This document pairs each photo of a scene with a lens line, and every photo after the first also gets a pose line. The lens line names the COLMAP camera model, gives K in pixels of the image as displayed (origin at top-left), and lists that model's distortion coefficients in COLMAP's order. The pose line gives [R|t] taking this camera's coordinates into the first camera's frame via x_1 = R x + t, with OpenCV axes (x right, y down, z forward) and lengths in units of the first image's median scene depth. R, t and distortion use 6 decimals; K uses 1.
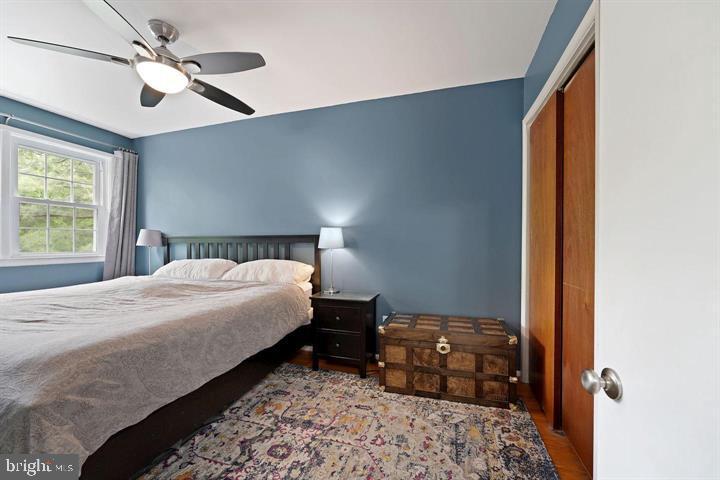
lens RADIAL K [[292.4, 0, 358.2], [0, 292.4, 244.3], [0, 0, 1]] dist [-0.000158, 0.000046]
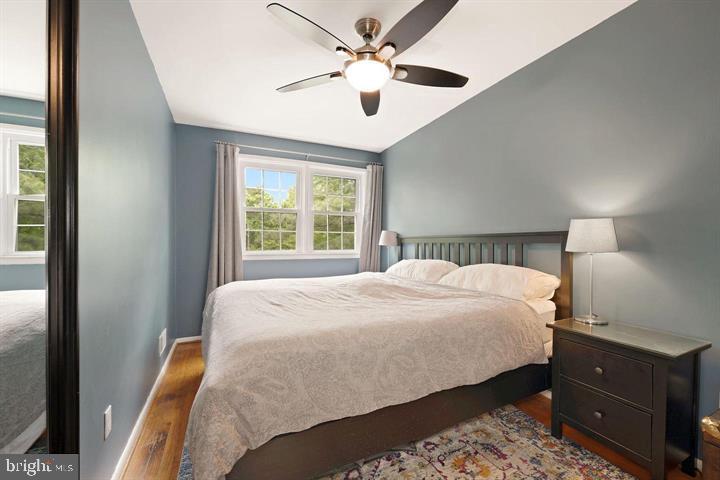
lens RADIAL K [[292.4, 0, 358.2], [0, 292.4, 244.3], [0, 0, 1]] dist [-0.000158, 0.000046]
pose [[0.677967, 0.005830, -0.735069, 0.033793], [-0.005808, 0.999980, 0.002575, -0.001756], [0.735070, 0.002524, 0.677987, 0.231283]]
